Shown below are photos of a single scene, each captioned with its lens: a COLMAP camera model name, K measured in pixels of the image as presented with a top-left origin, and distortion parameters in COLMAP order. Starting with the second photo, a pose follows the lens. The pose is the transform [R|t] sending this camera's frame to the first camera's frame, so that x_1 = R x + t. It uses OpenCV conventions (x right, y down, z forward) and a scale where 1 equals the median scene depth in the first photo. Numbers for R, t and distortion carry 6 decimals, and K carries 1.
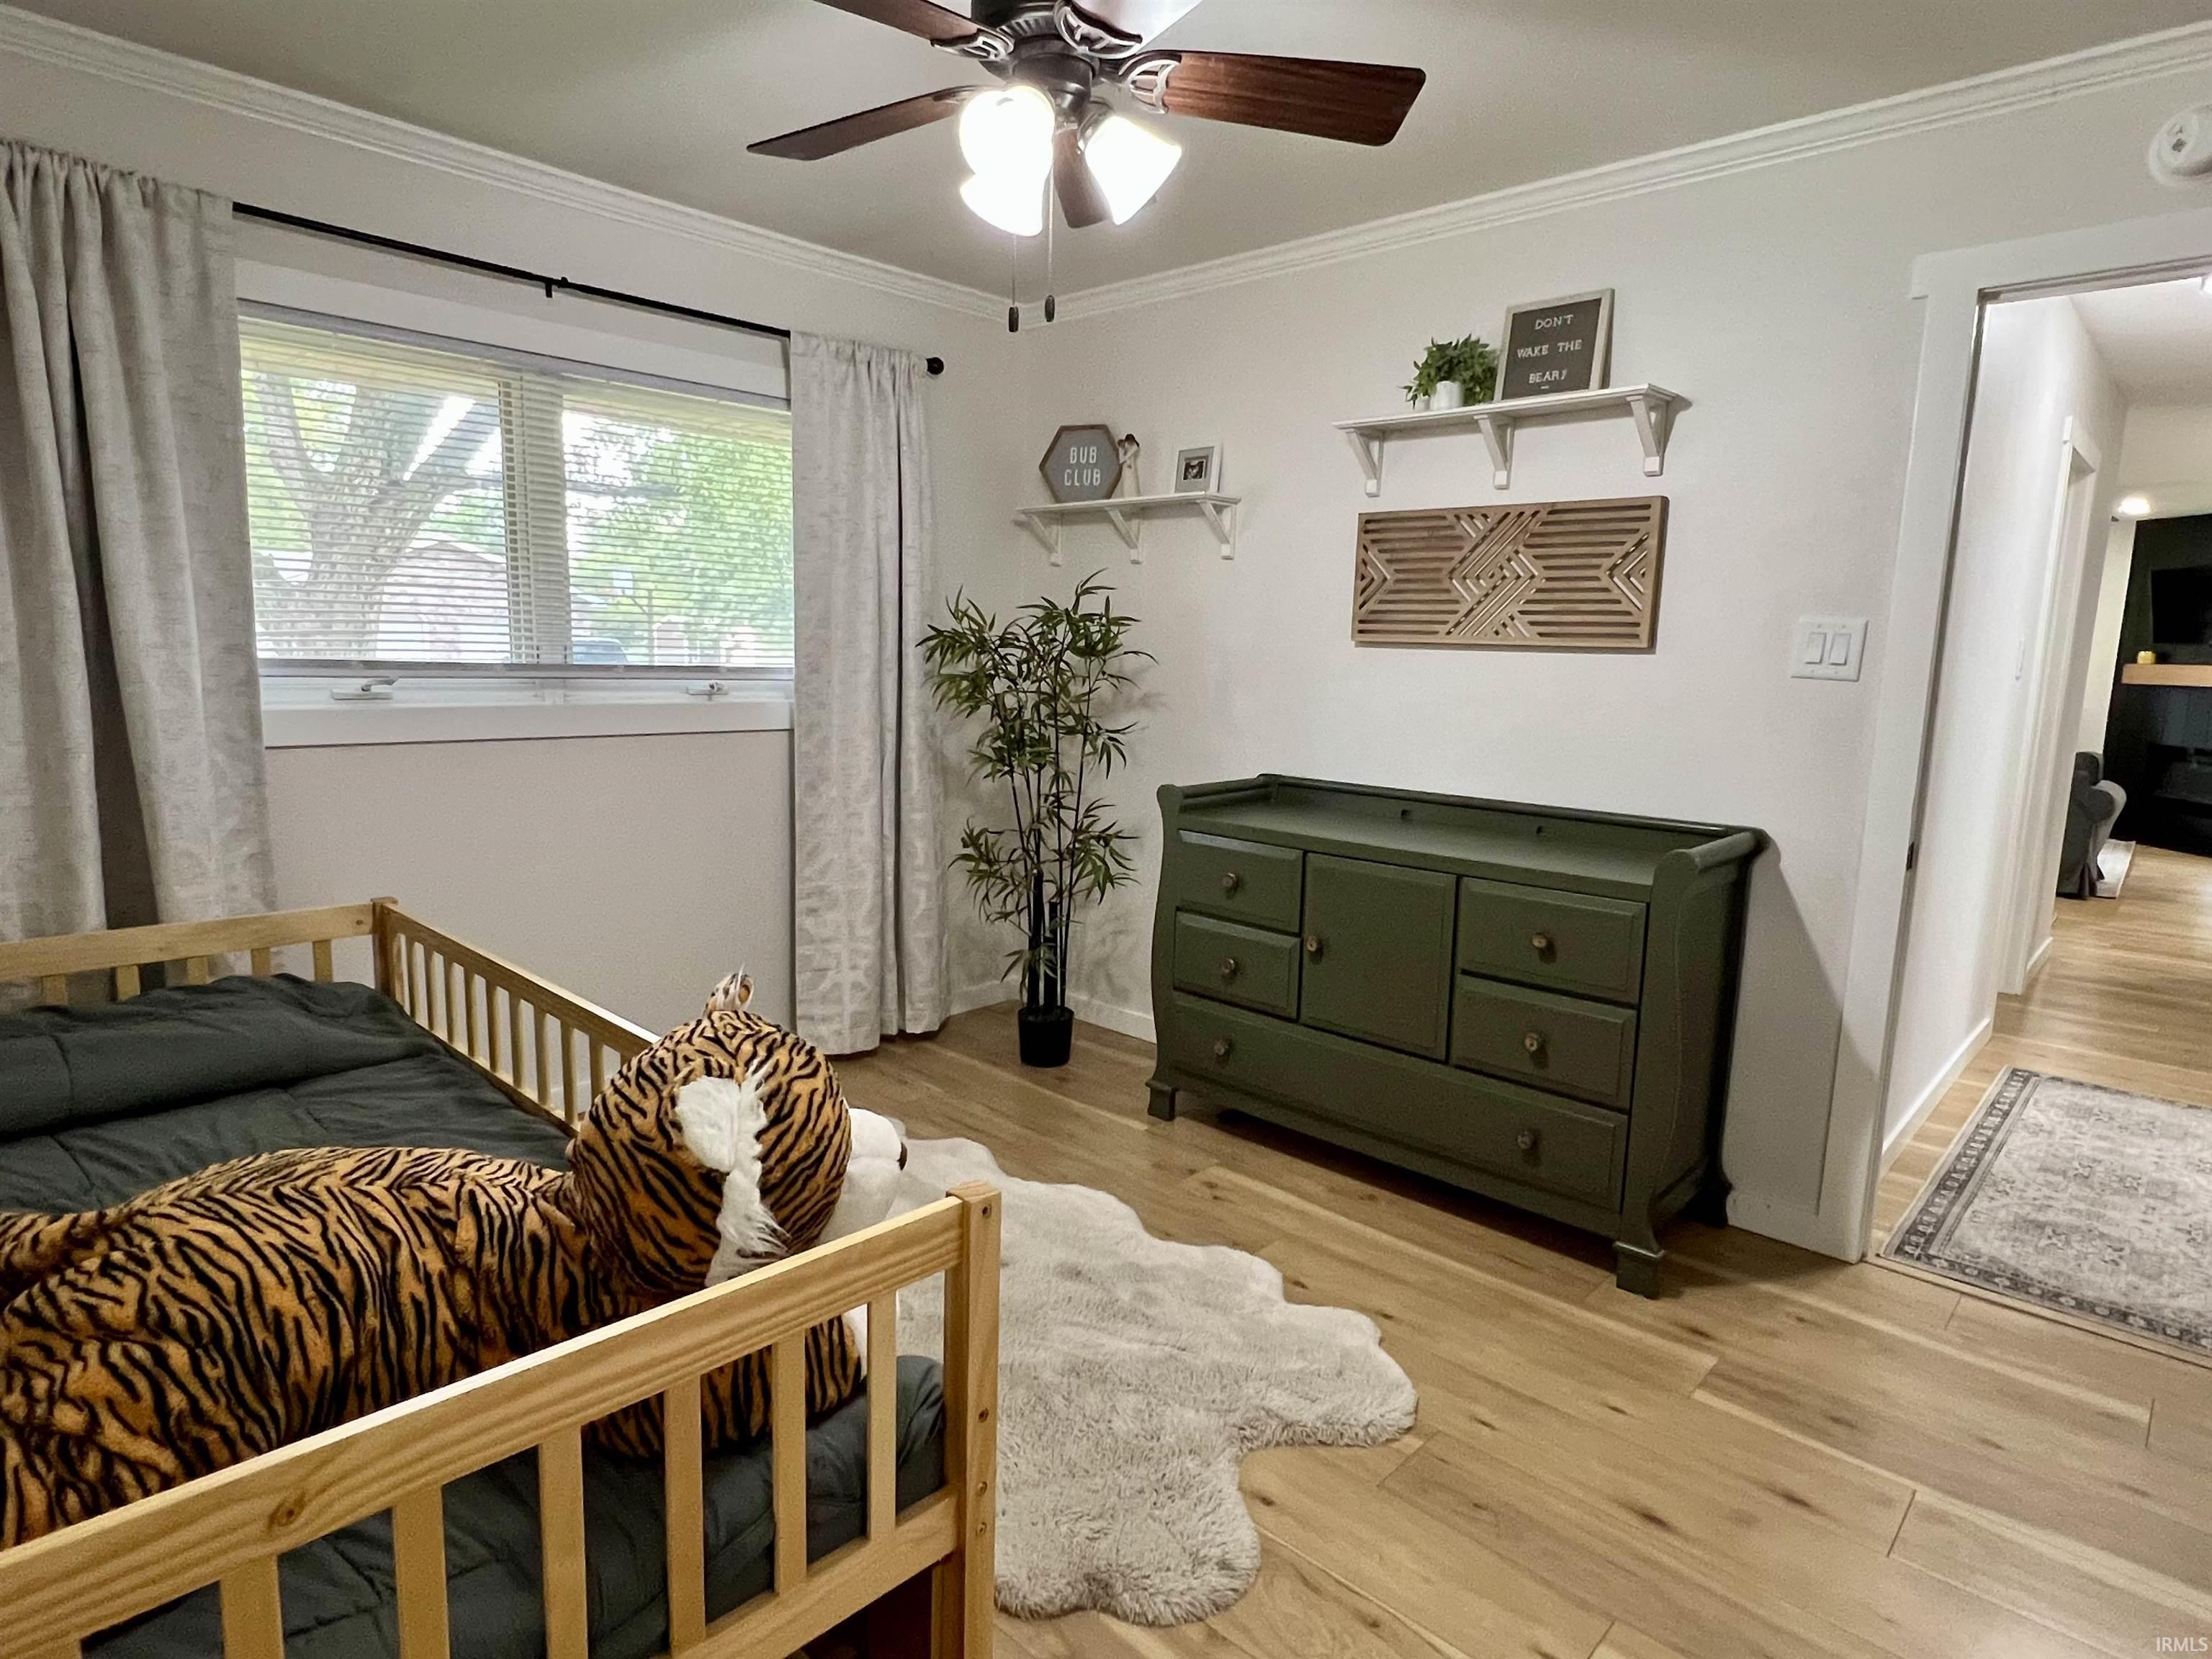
lens RADIAL K [[1207.5, 0, 1111.6], [0, 1207.5, 838.0], [0, 0, 1]] dist [-0.017702, 0.000206]
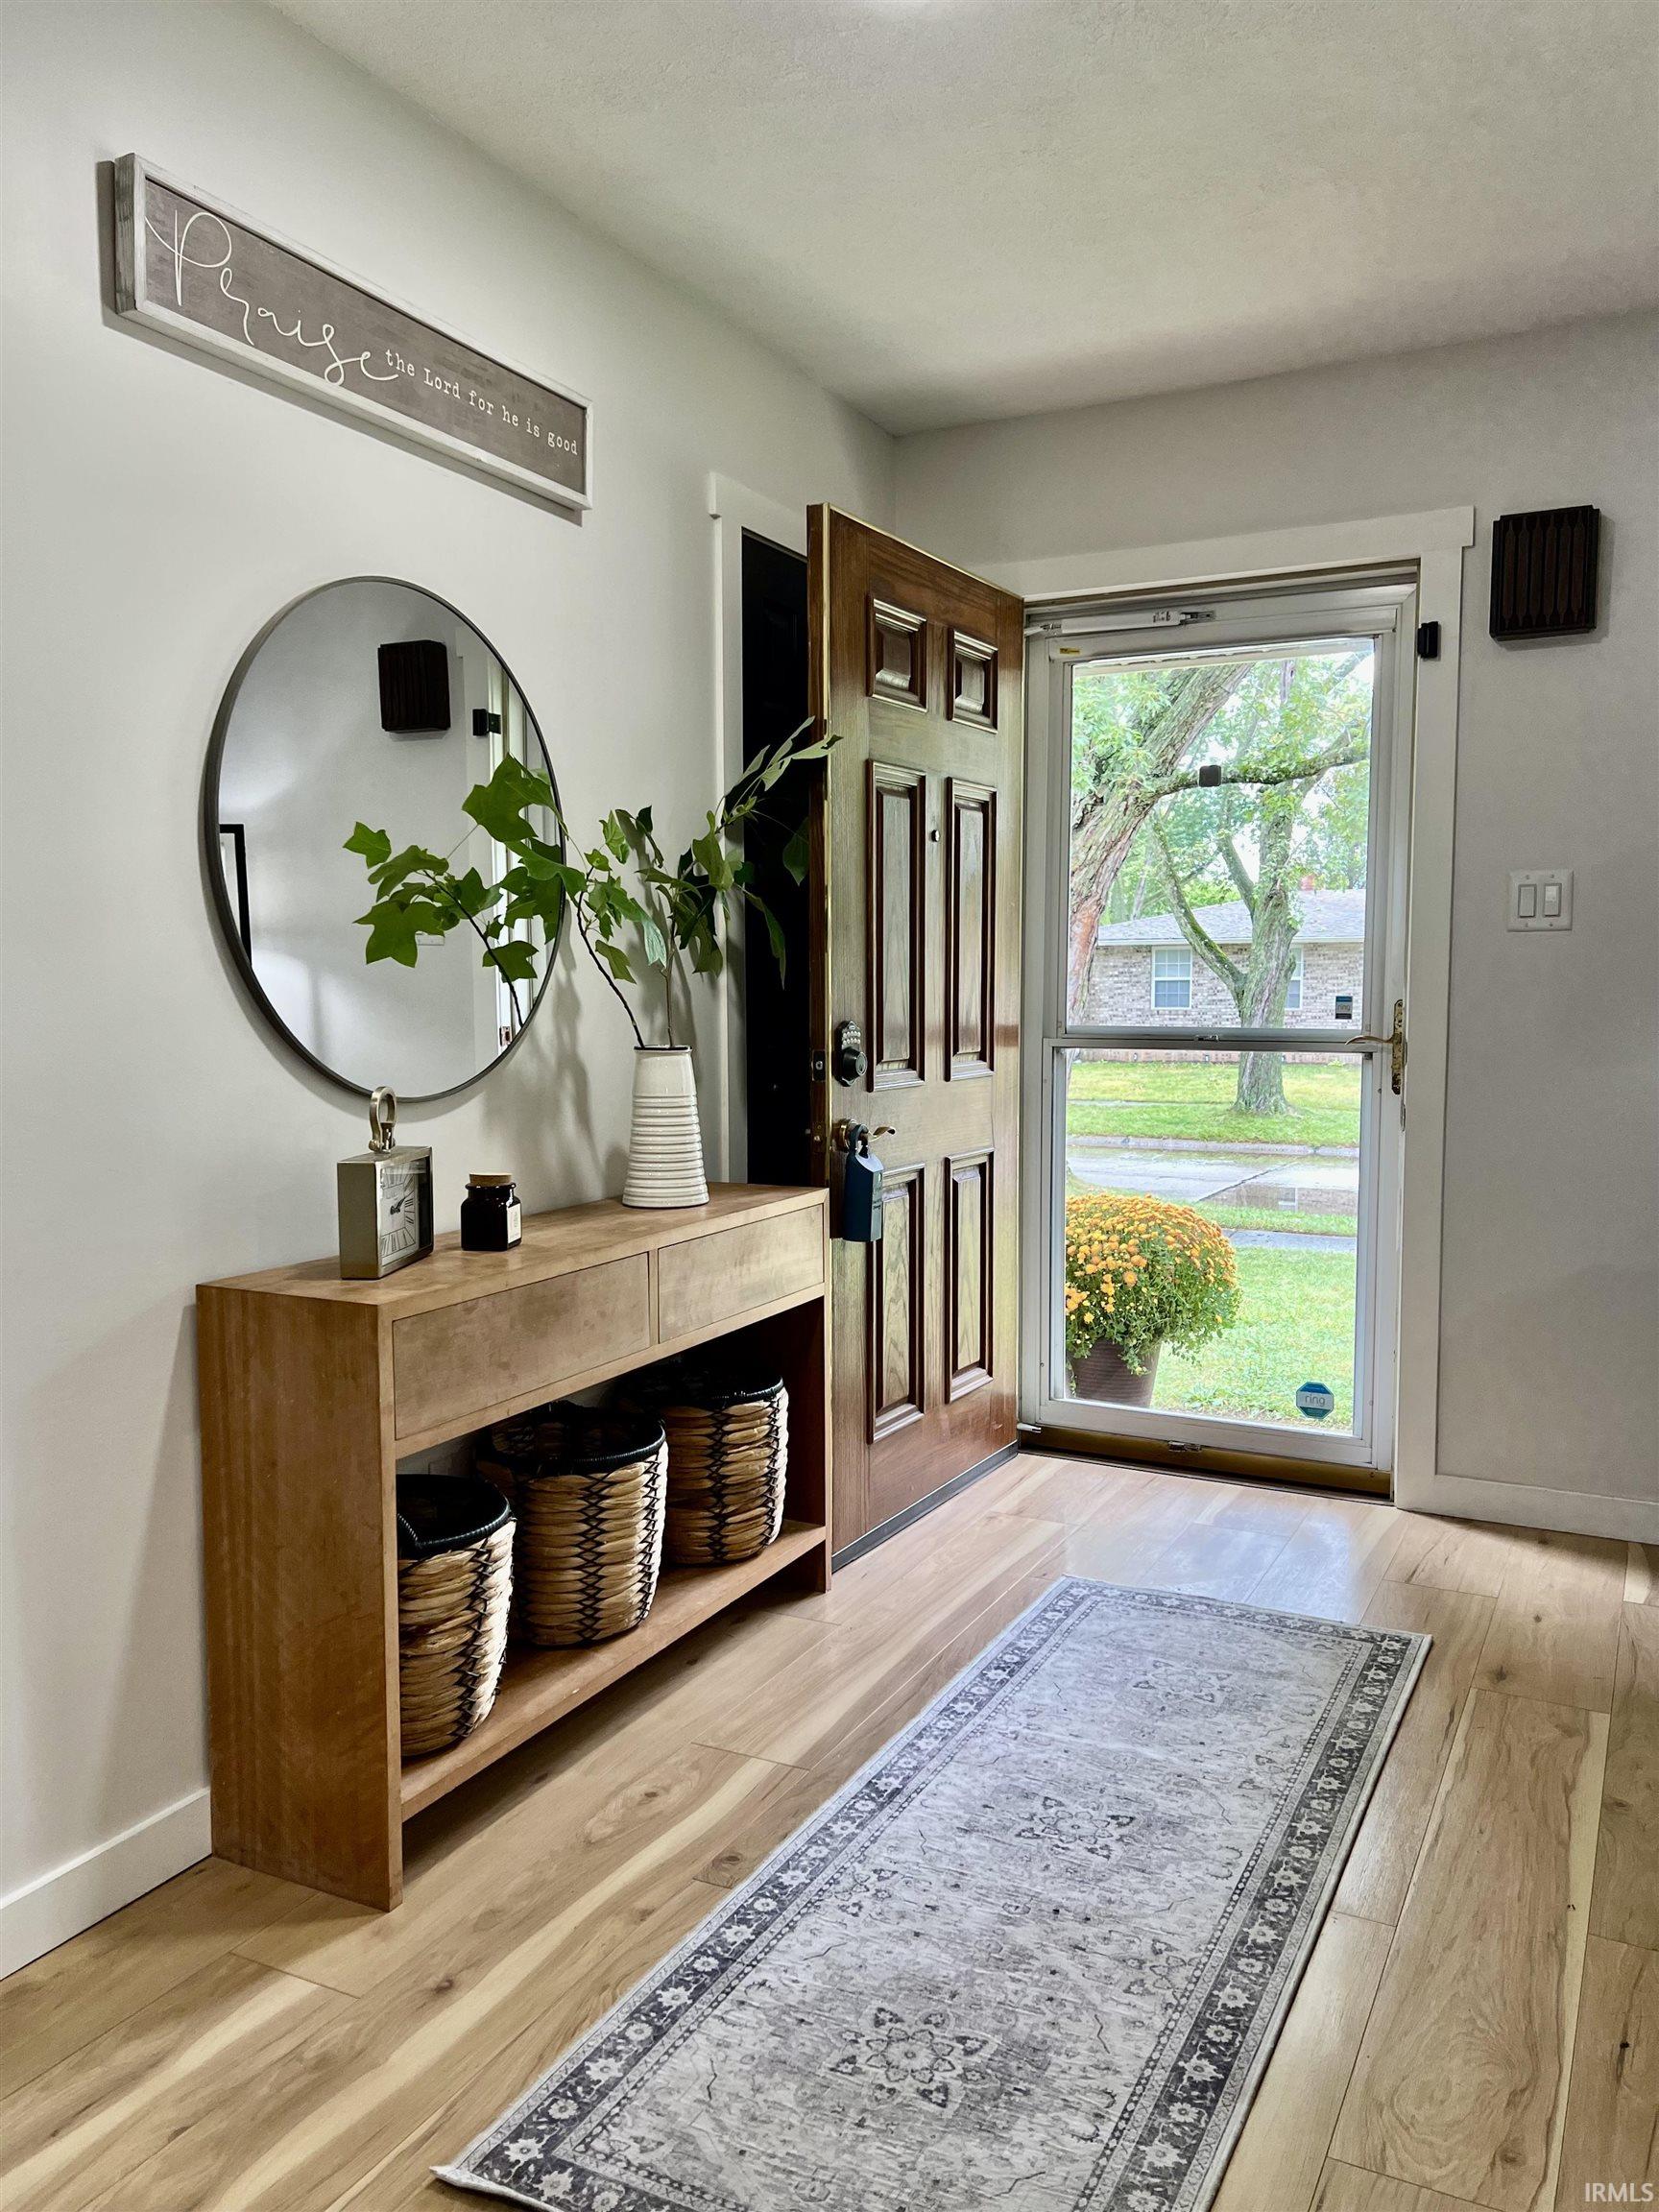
lens RADIAL K [[1667.3, 0, 827.6], [0, 1667.3, 1104.9], [0, 0, 1]] dist [0.049643, -0.047061]
pose [[-0.958581, -0.008550, -0.284692, 1.336408], [-0.072995, 0.973540, 0.216543, -0.210144], [0.275308, 0.228355, -0.933841, 1.840804]]
